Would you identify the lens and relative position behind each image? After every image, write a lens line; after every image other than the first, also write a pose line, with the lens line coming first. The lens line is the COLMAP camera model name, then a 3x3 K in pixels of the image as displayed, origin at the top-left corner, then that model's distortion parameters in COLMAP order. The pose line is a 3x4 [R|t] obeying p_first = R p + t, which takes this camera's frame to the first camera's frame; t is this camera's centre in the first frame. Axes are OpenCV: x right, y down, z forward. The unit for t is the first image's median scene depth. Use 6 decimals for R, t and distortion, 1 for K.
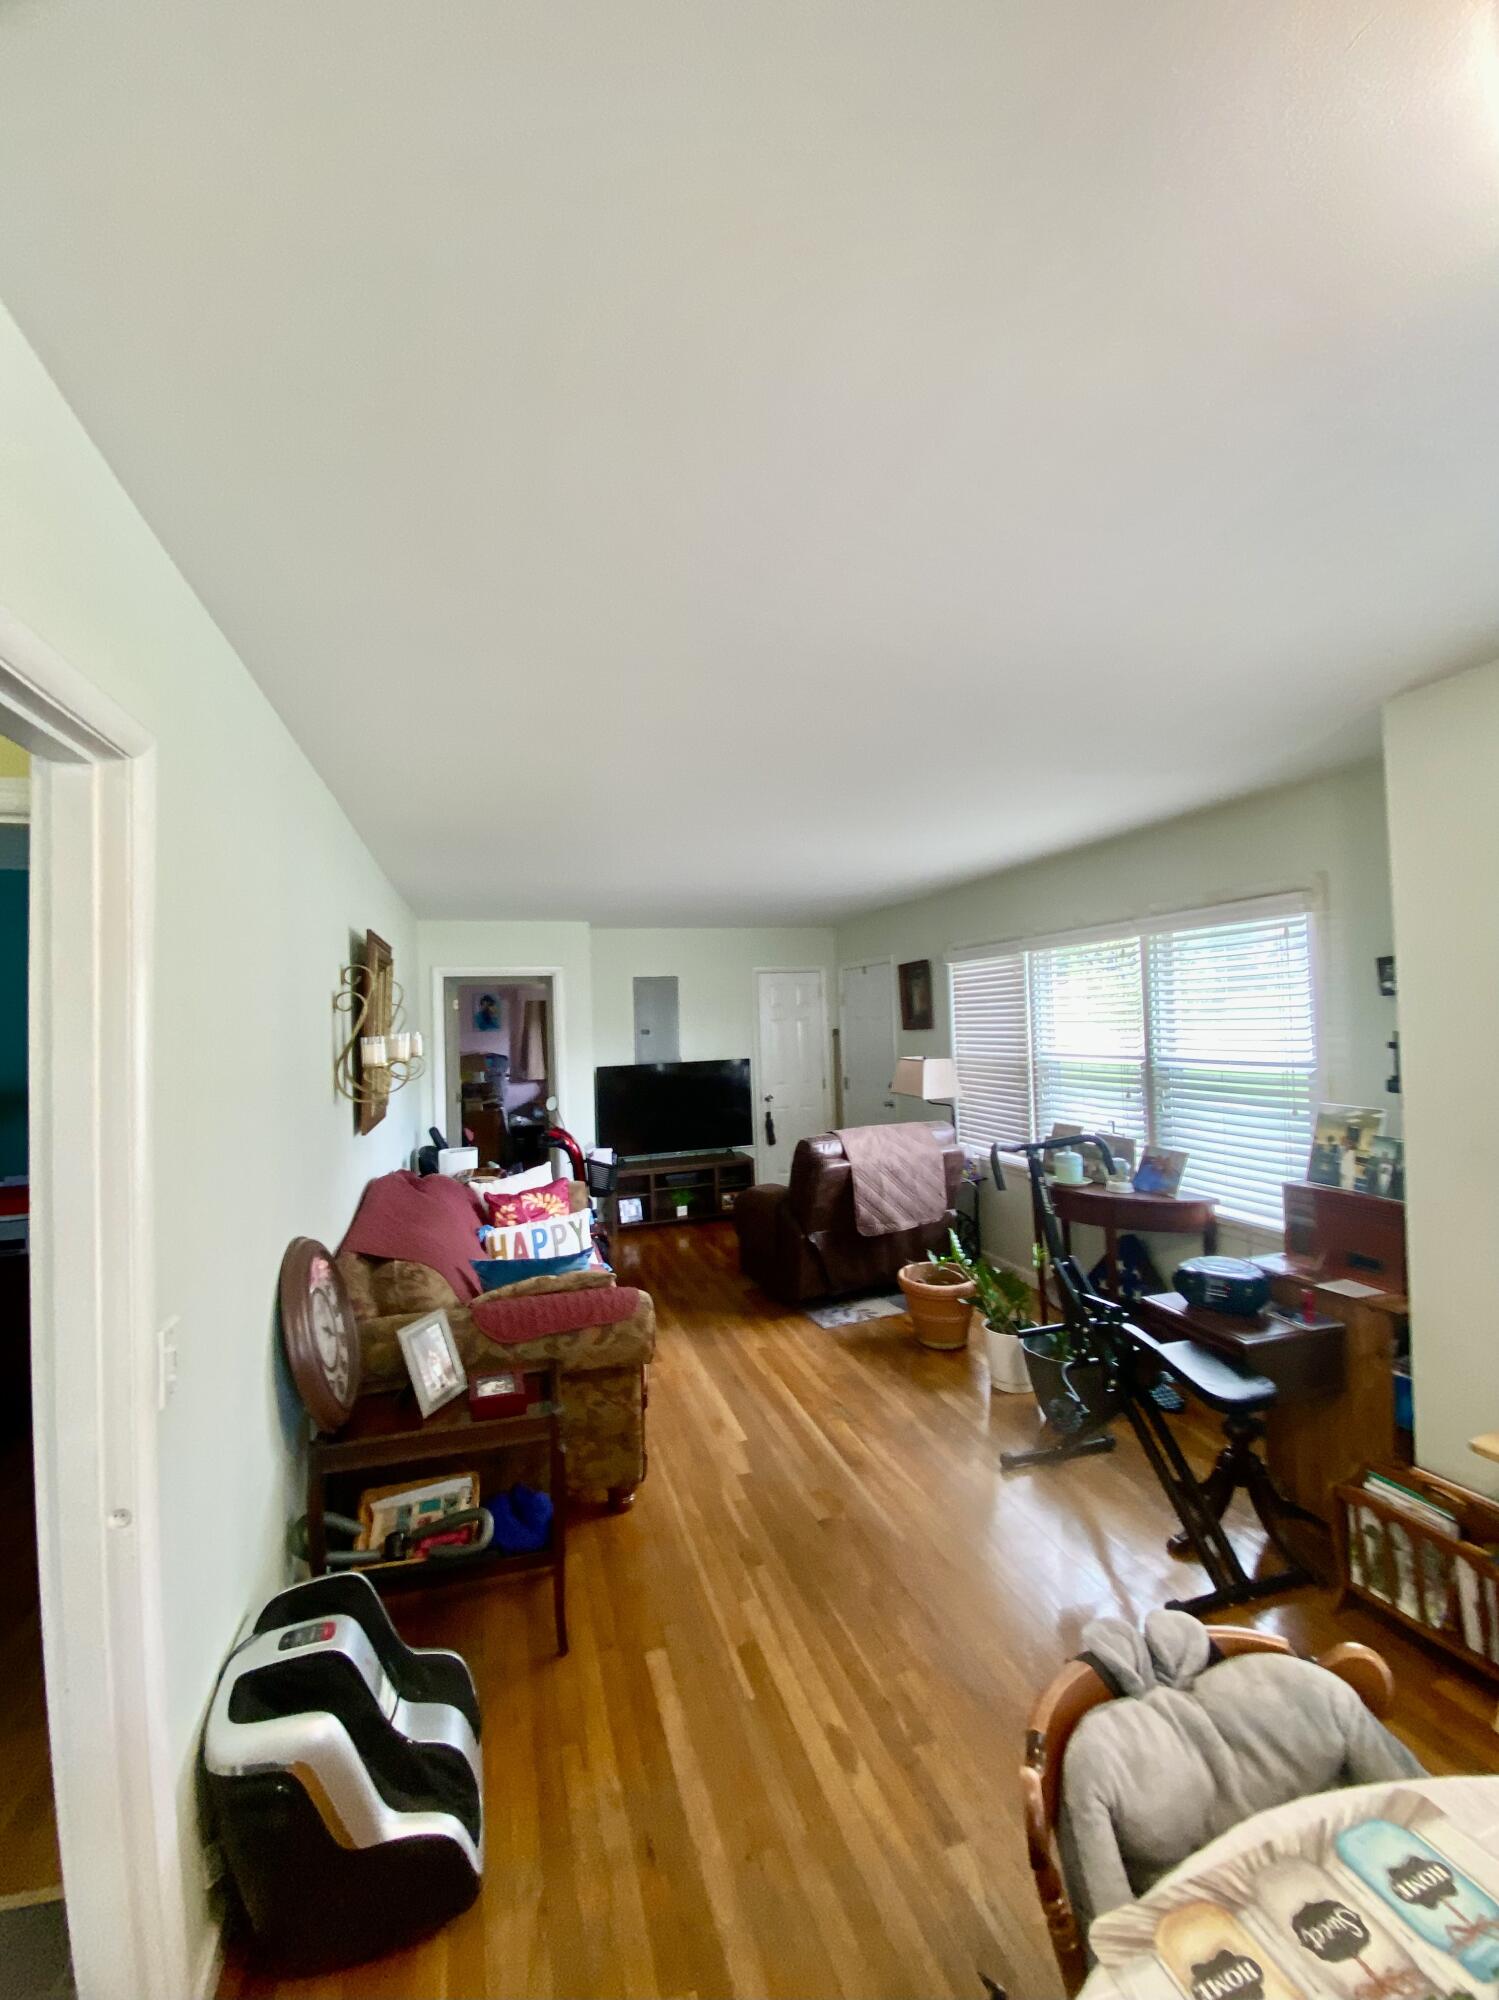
lens RADIAL K [[817.8, 0, 749.5], [0, 817.8, 1000.0], [0, 0, 1]] dist [-0.000033, -0.012172]
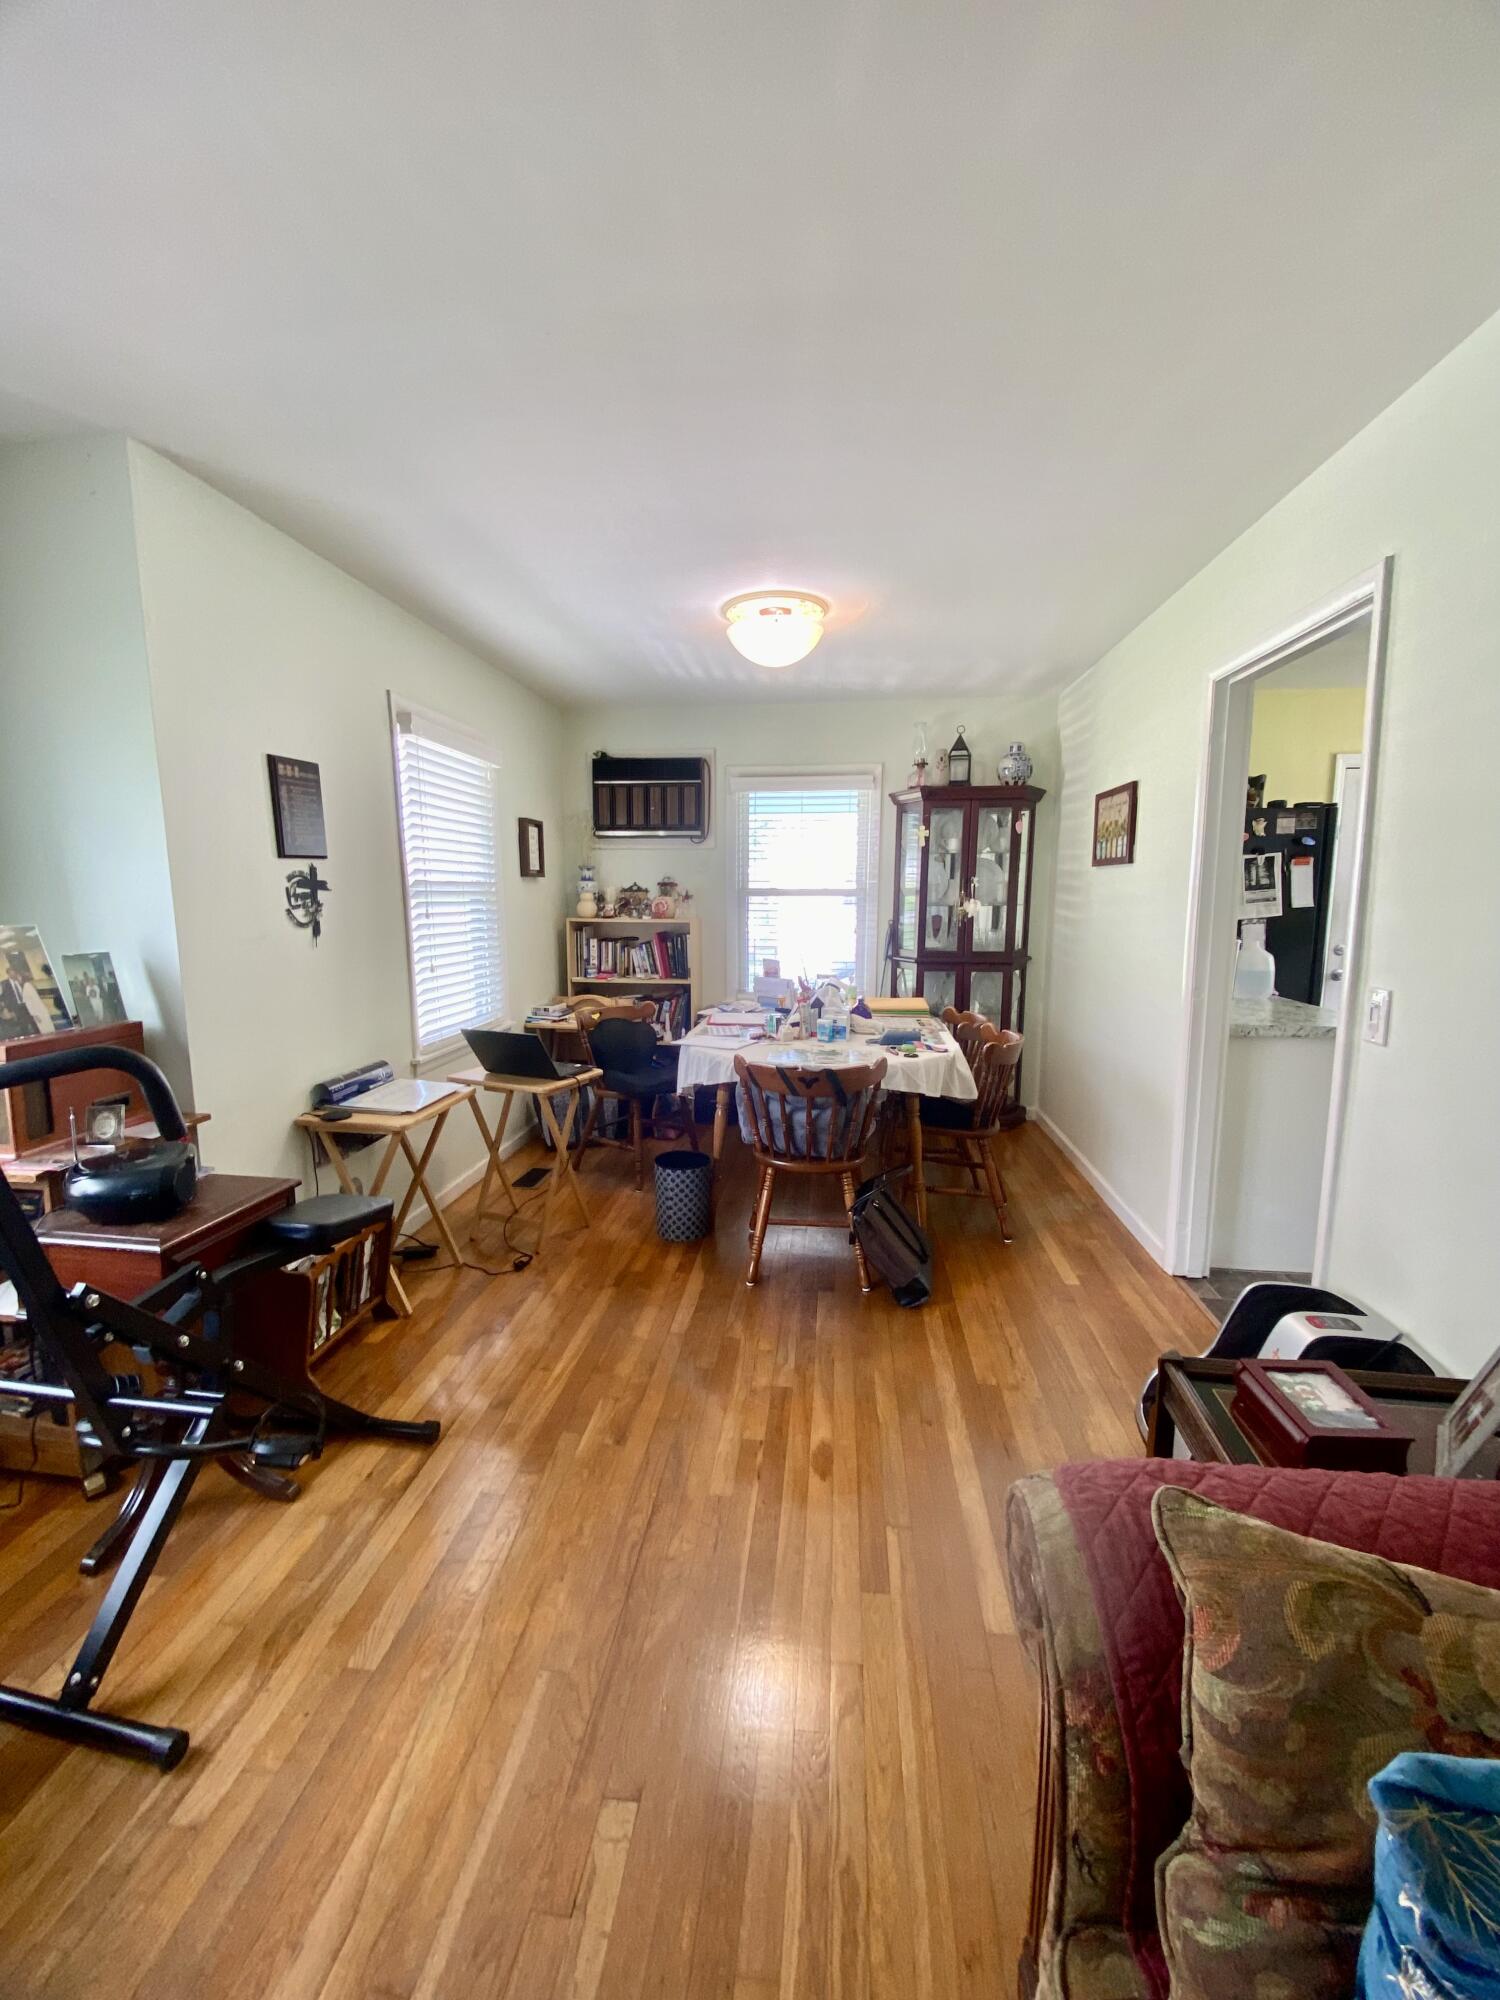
lens RADIAL K [[806.3, 0, 750.0], [0, 806.3, 1000.0], [0, 0, 1]] dist [0.000141, -0.018761]
pose [[-0.912683, -0.027034, 0.407772, -0.113599], [0.017638, 0.994274, 0.105394, 0.096891], [-0.408287, 0.103383, -0.906981, 1.004825]]
